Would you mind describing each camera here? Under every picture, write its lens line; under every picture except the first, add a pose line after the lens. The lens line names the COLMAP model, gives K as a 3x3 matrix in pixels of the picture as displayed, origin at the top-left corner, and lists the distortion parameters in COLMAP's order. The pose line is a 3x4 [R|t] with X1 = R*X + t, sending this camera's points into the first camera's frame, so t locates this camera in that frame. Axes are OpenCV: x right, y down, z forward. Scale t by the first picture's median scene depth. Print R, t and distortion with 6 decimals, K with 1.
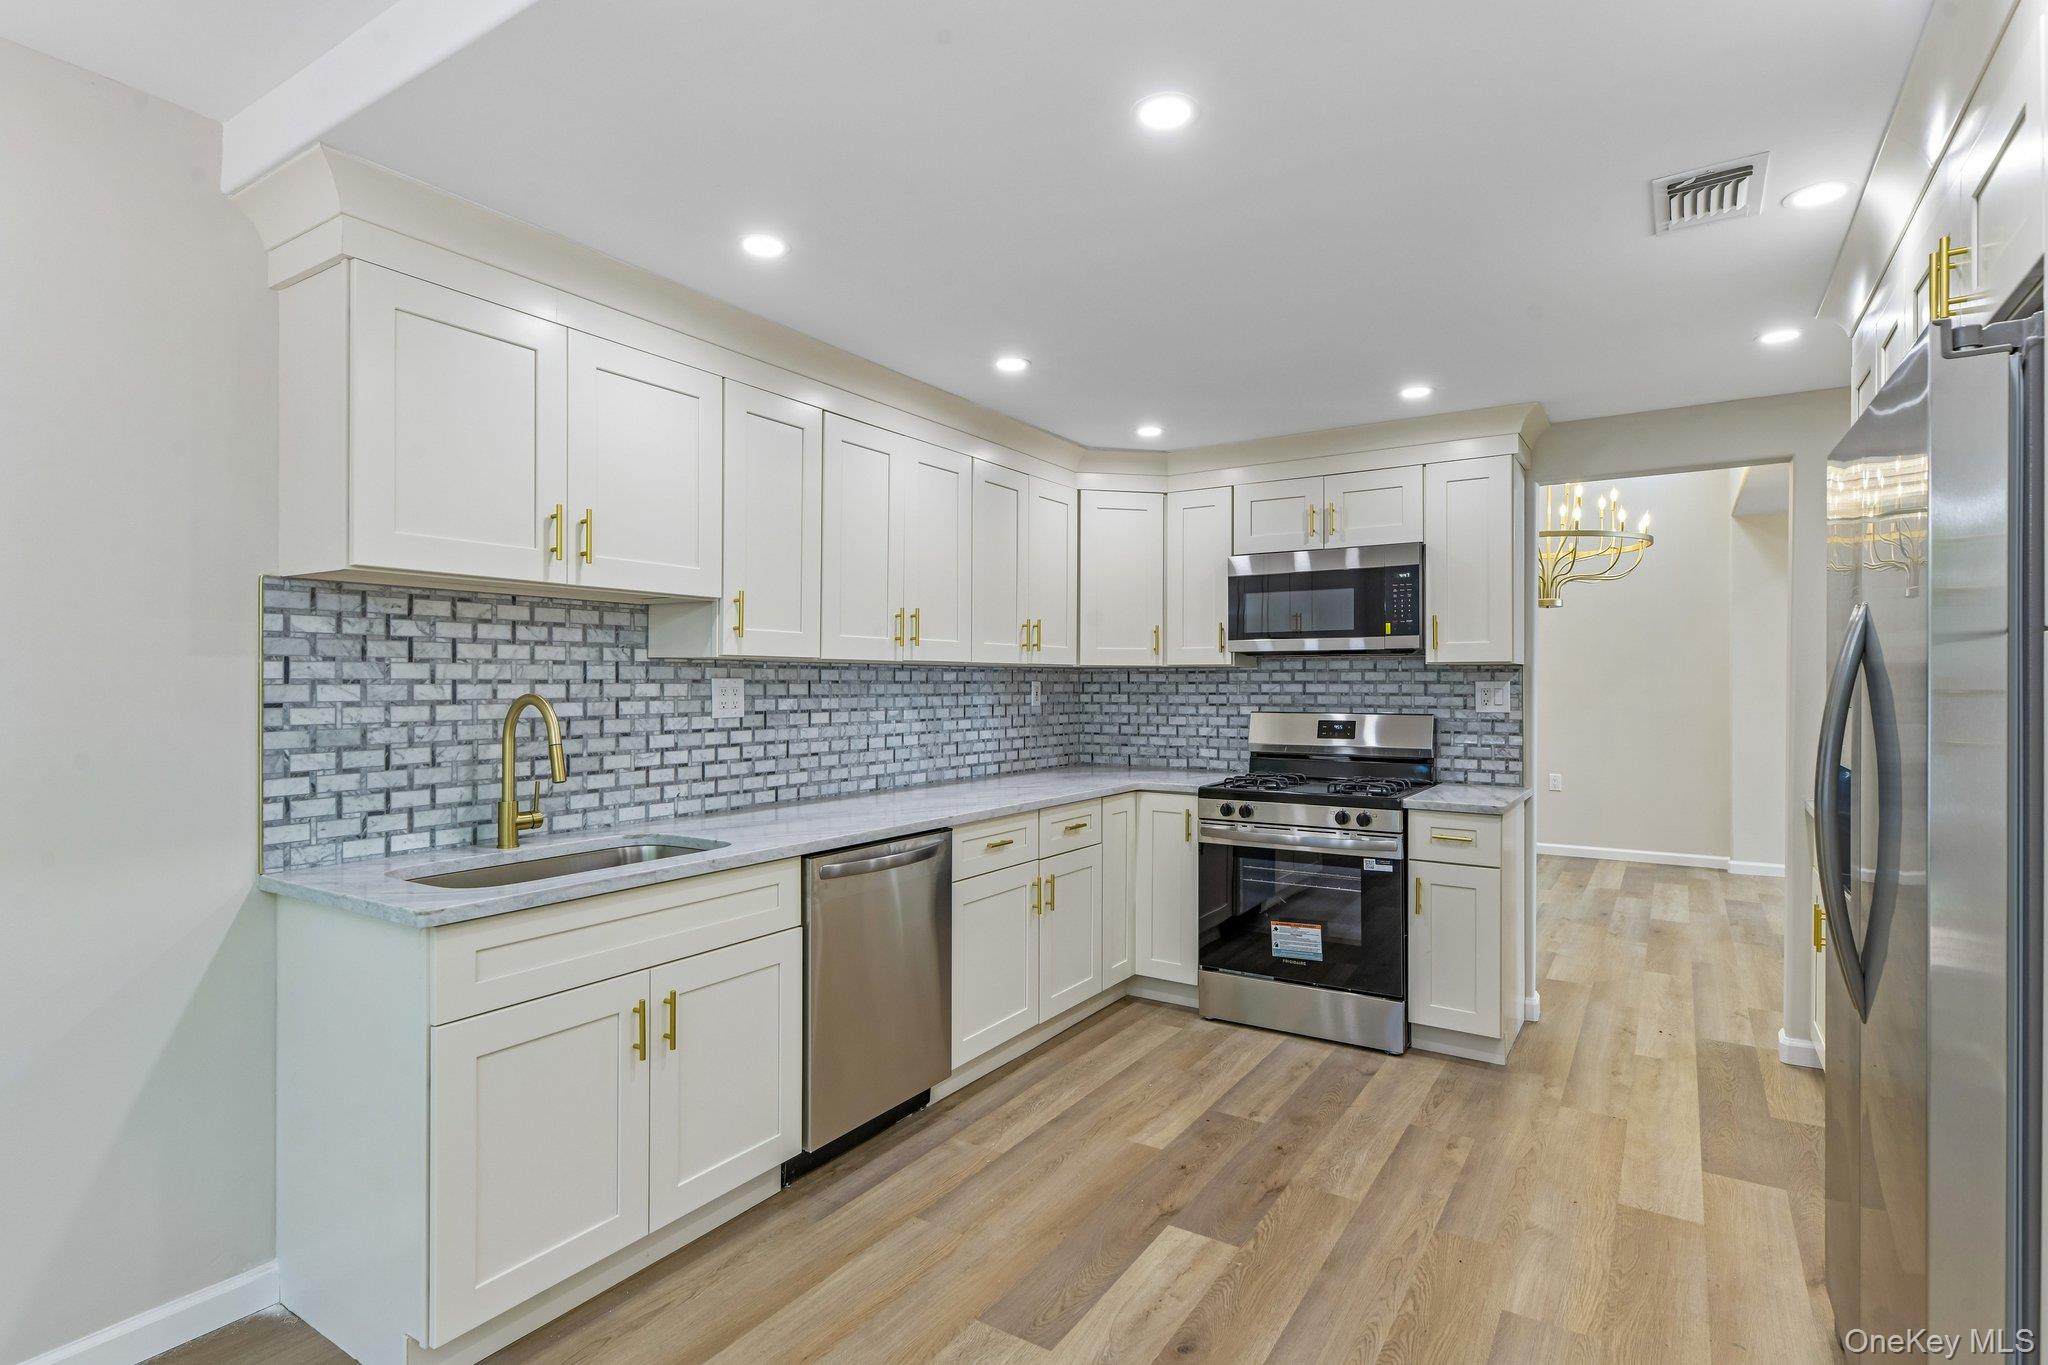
lens RADIAL K [[1011.6, 0, 1028.0], [0, 1011.6, 687.9], [0, 0, 1]] dist [0.003819, -0.003009]
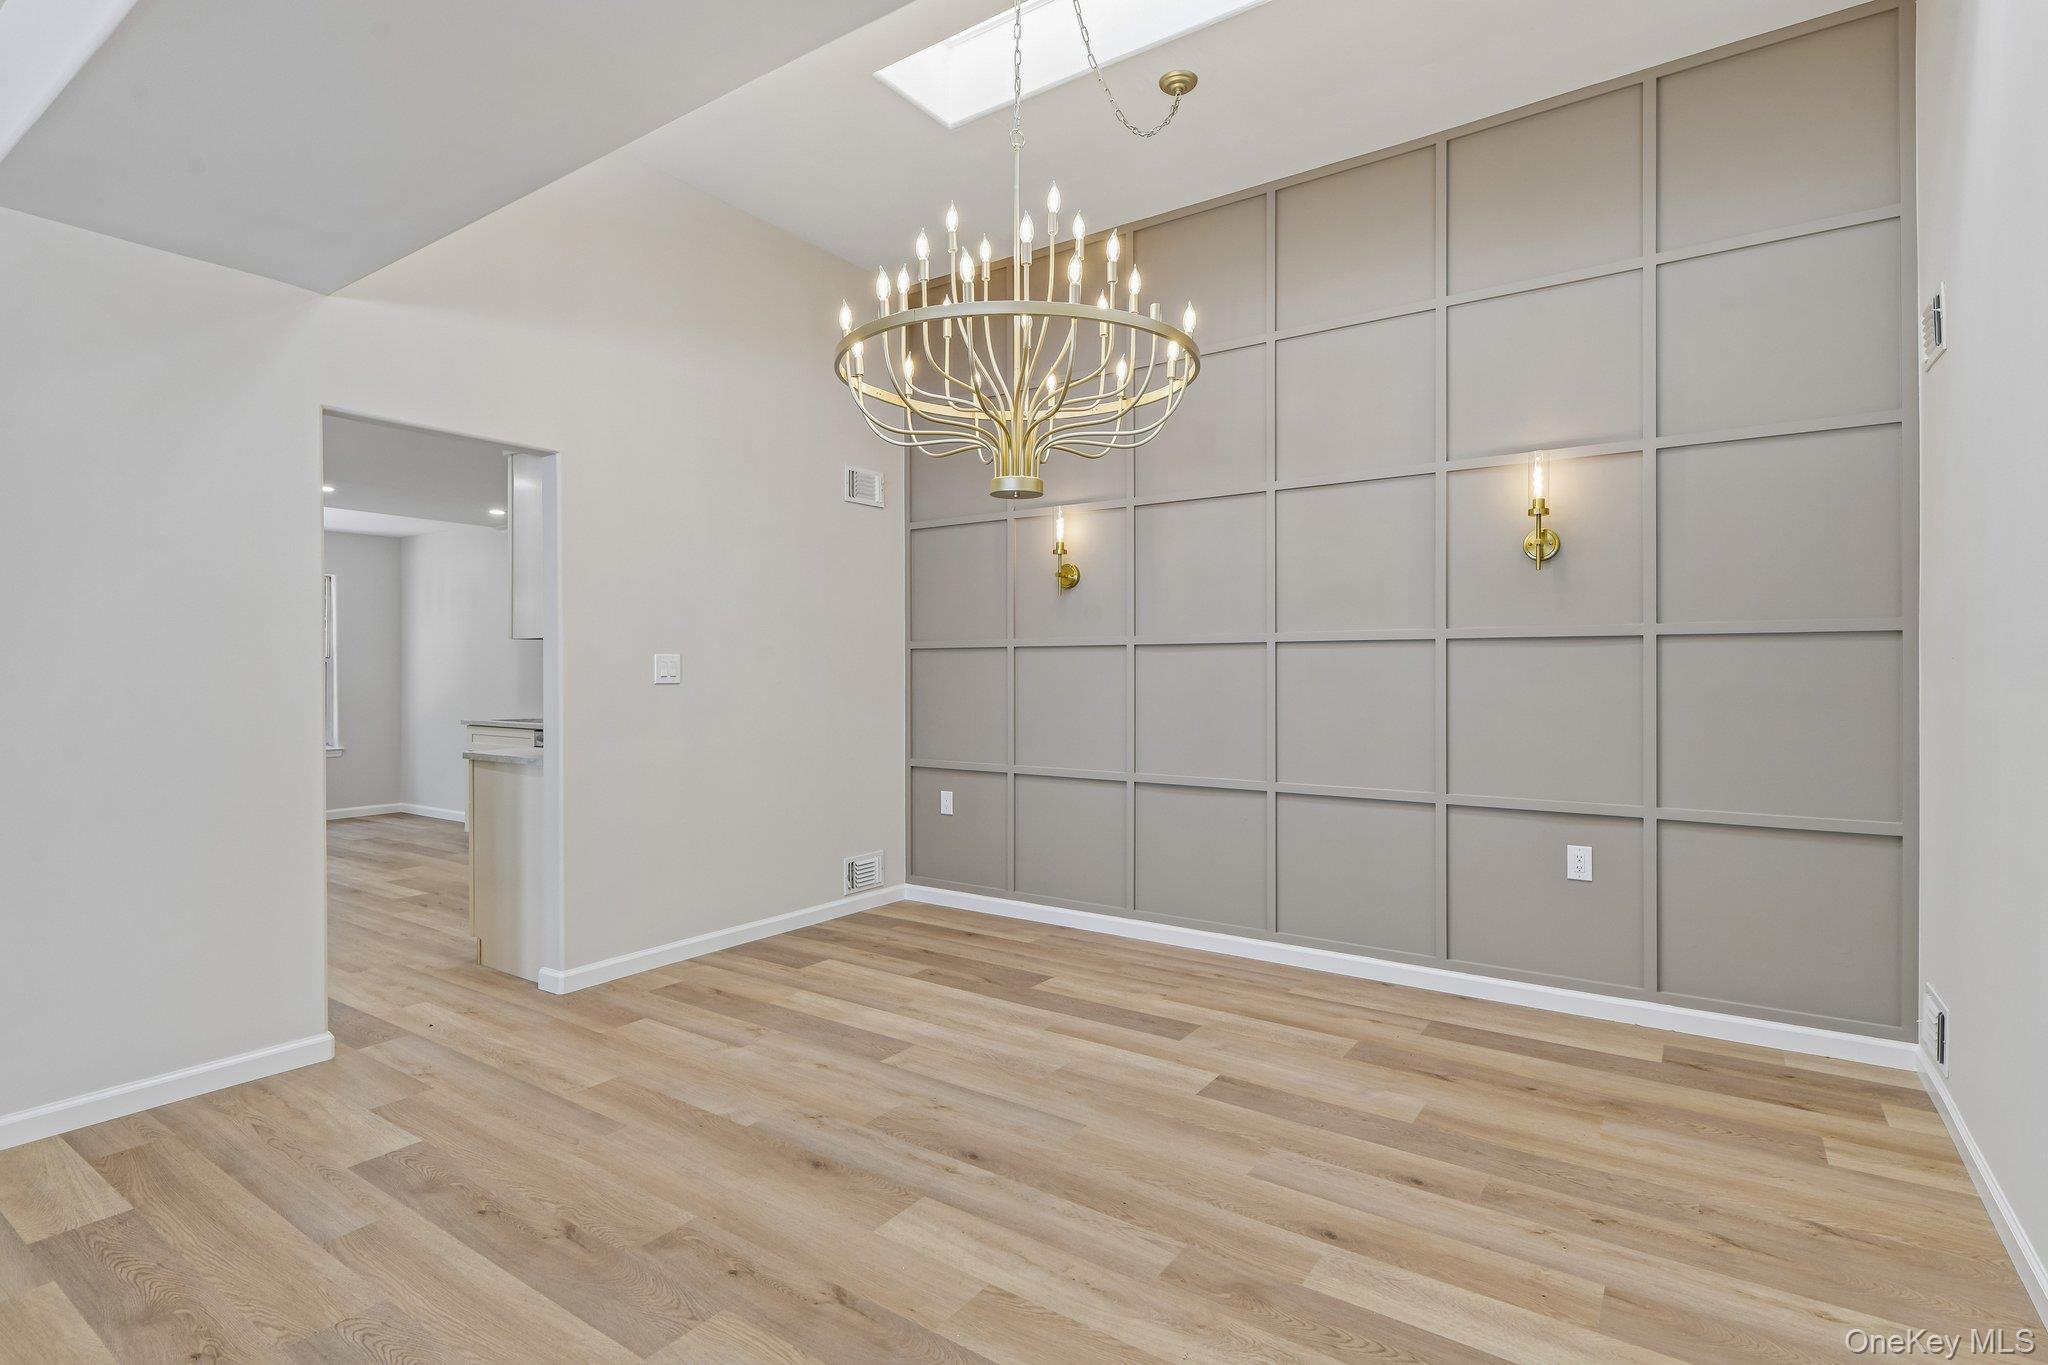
lens RADIAL K [[983.8, 0, 1013.8], [0, 983.8, 666.7], [0, 0, 1]] dist [0.003965, -0.003048]
pose [[-0.029397, -0.004473, -0.999558, 1.806824], [-0.007187, 0.999965, -0.004263, 0.005985], [0.999542, 0.007058, -0.029428, 1.833386]]
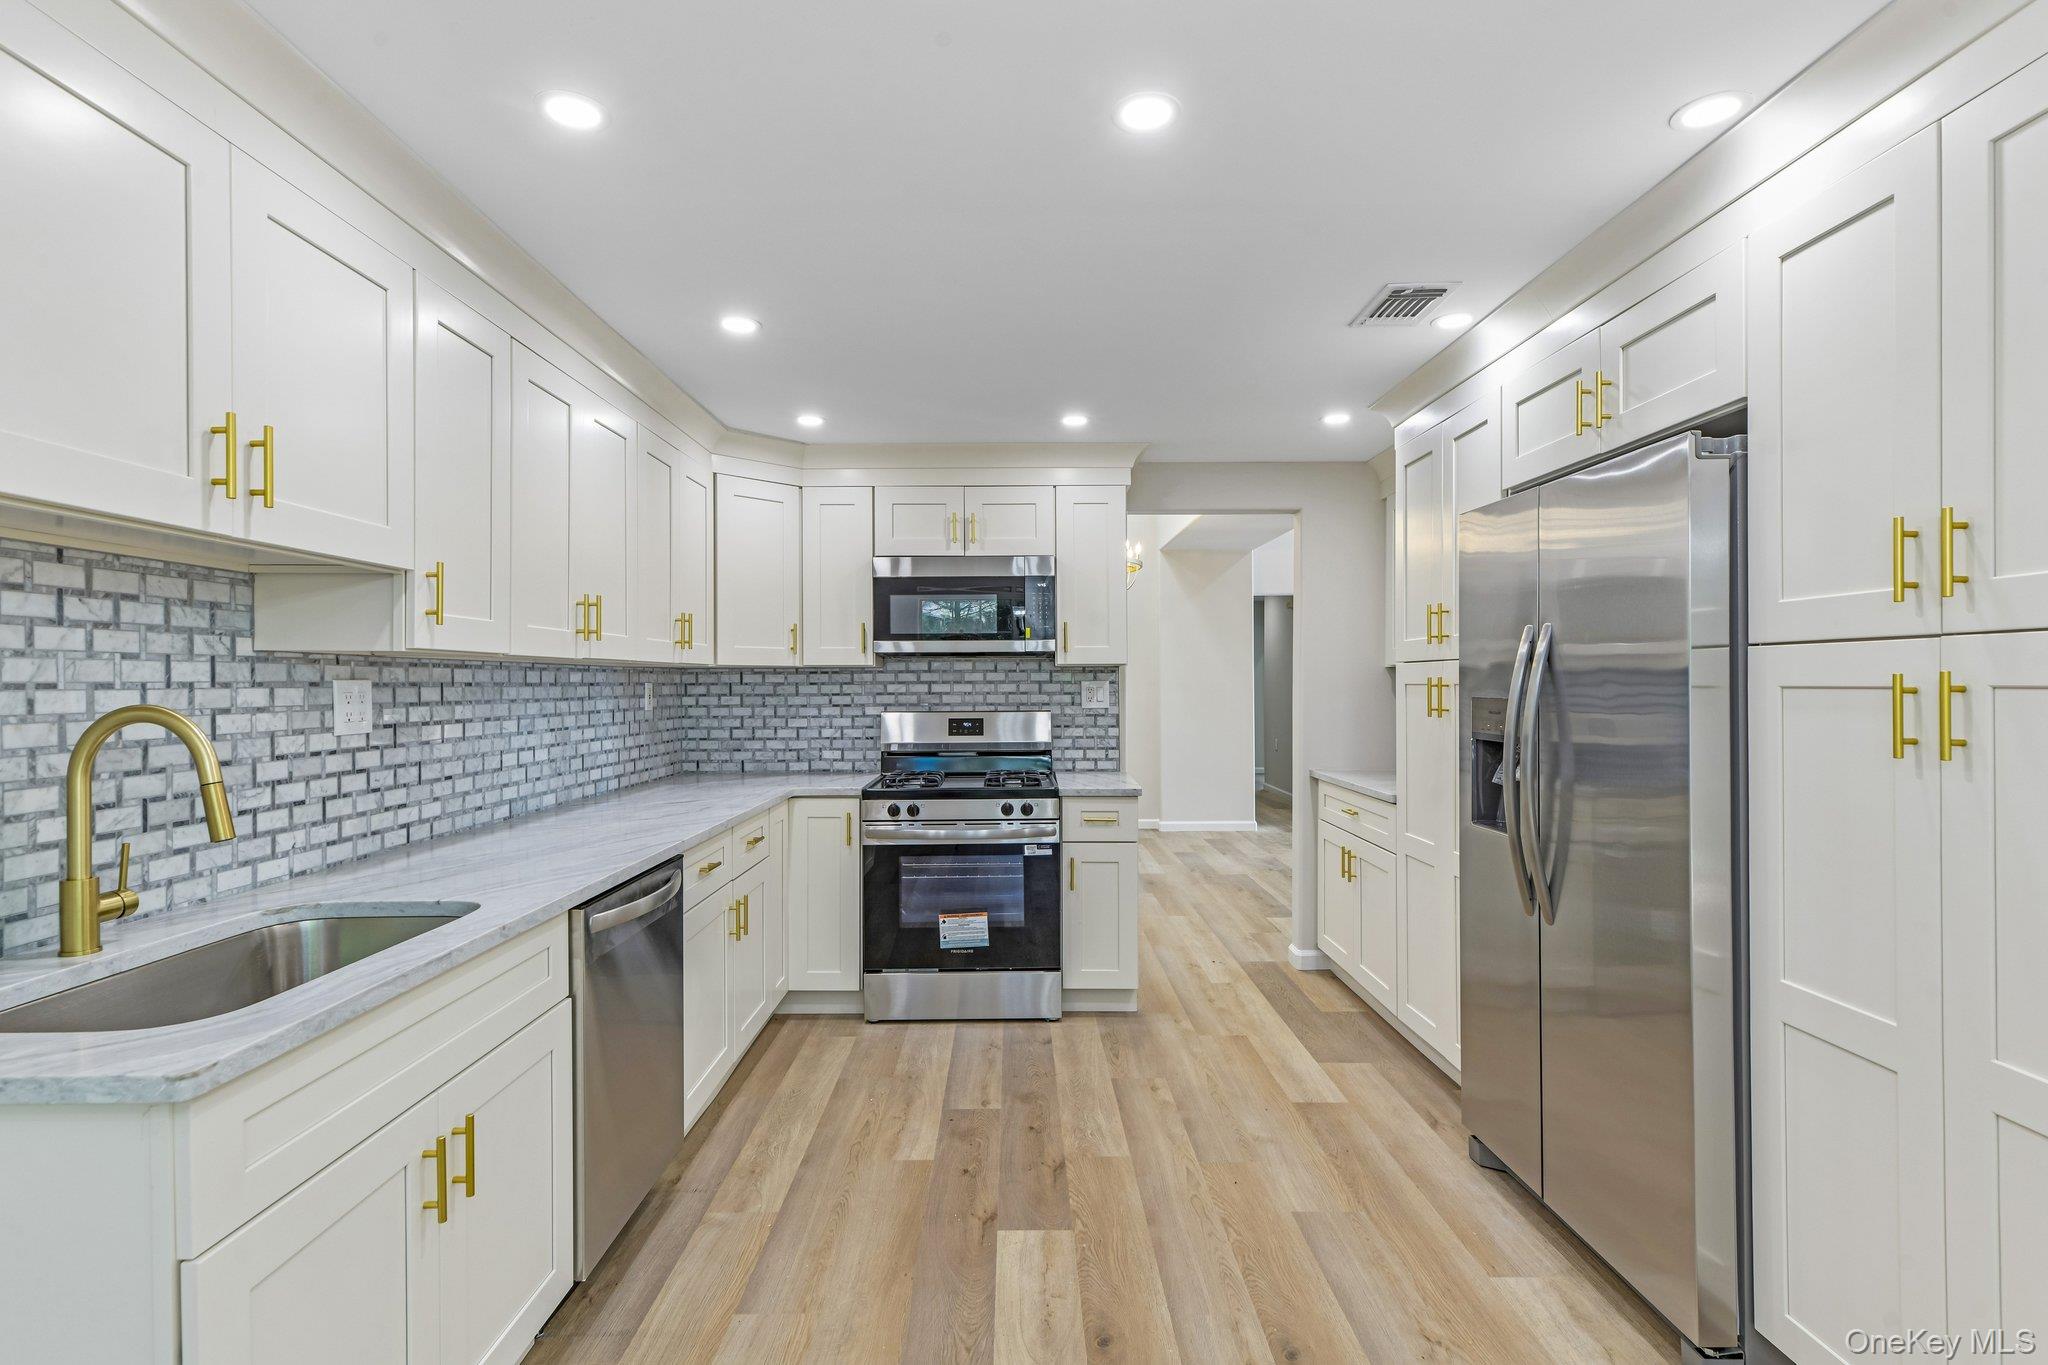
lens RADIAL K [[983.8, 0, 1019.4], [0, 983.8, 692.9], [0, 0, 1]] dist [0.003965, -0.003048]
pose [[0.837355, -0.009881, 0.546571, -0.275955], [0.007401, 0.999950, 0.006740, -0.001538], [-0.546610, -0.001599, 0.837386, 0.138324]]
